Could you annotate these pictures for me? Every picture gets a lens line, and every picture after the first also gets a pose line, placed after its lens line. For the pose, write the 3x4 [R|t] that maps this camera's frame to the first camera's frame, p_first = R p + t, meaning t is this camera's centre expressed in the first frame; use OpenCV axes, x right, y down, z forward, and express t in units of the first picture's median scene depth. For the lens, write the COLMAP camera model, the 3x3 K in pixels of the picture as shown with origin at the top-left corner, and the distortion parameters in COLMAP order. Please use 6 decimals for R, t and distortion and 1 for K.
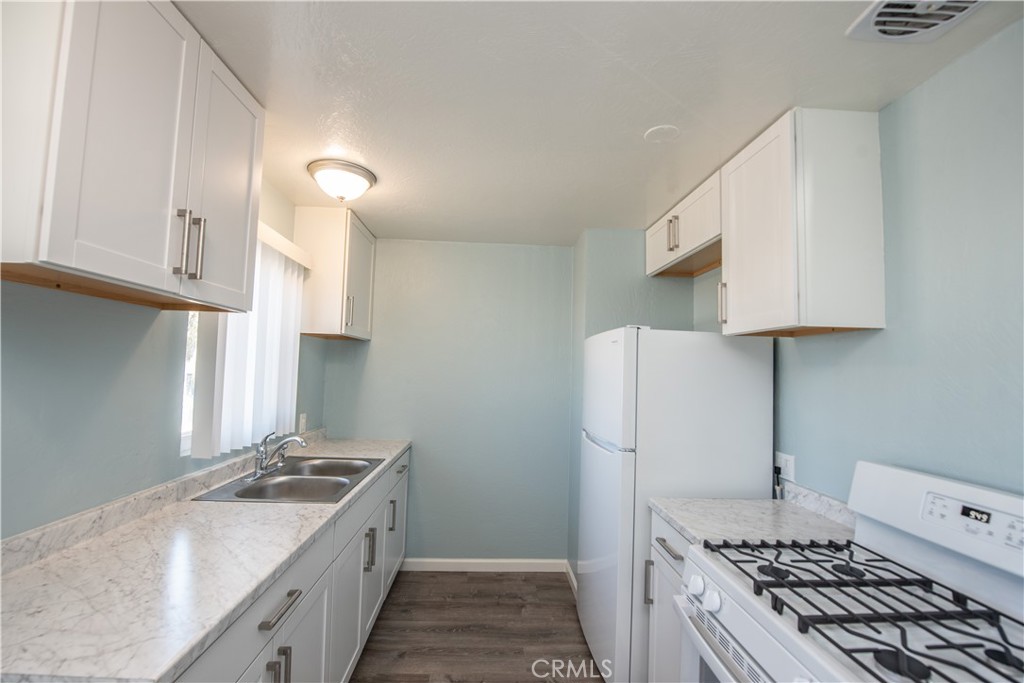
lens RADIAL K [[430.1, 0, 505.2], [0, 430.1, 344.0], [0, 0, 1]] dist [-0.020609, -0.000286]
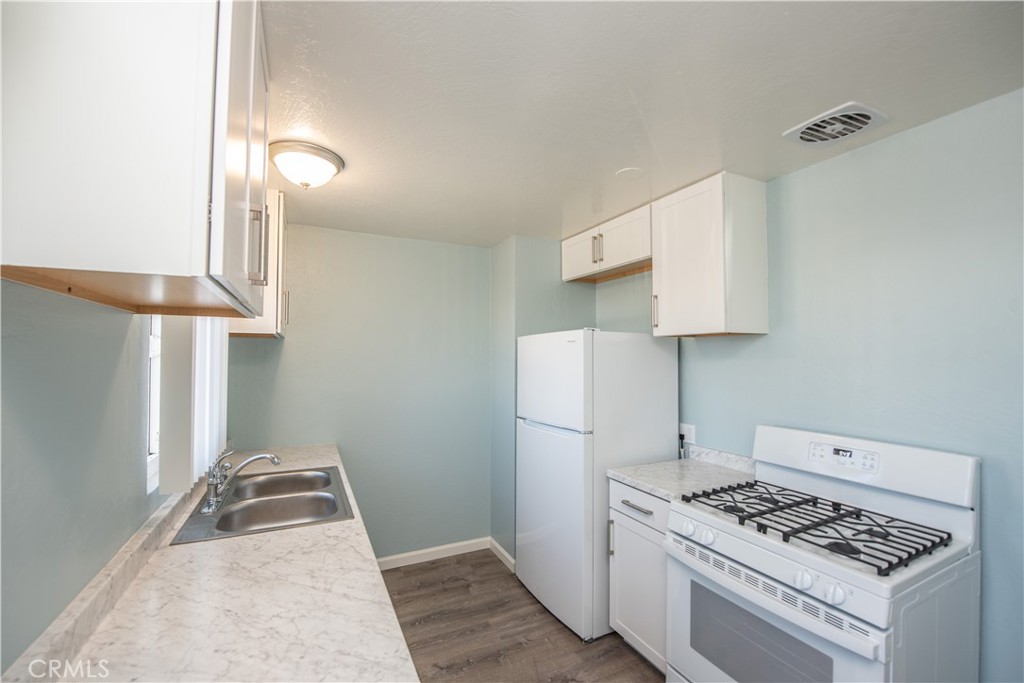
lens RADIAL K [[421.1, 0, 503.6], [0, 421.1, 343.7], [0, 0, 1]] dist [-0.017798, -0.000227]
pose [[0.920630, -0.014182, 0.390180, -0.376484], [0.001856, 0.999488, 0.031949, -0.037409], [-0.390433, -0.028689, 0.920184, 0.019595]]
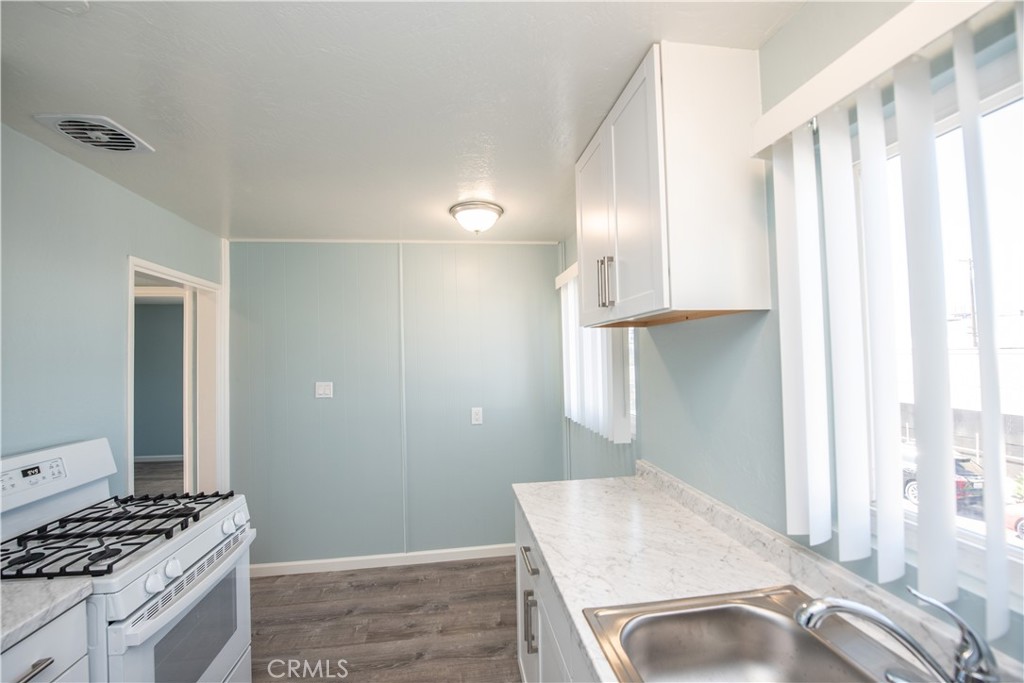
lens RADIAL K [[421.1, 0, 503.6], [0, 421.1, 343.7], [0, 0, 1]] dist [-0.017798, -0.000227]
pose [[-0.996549, -0.013026, -0.081981, -0.195173], [-0.006029, 0.996360, -0.085034, 0.041780], [0.082790, -0.084247, -0.993000, 1.354016]]
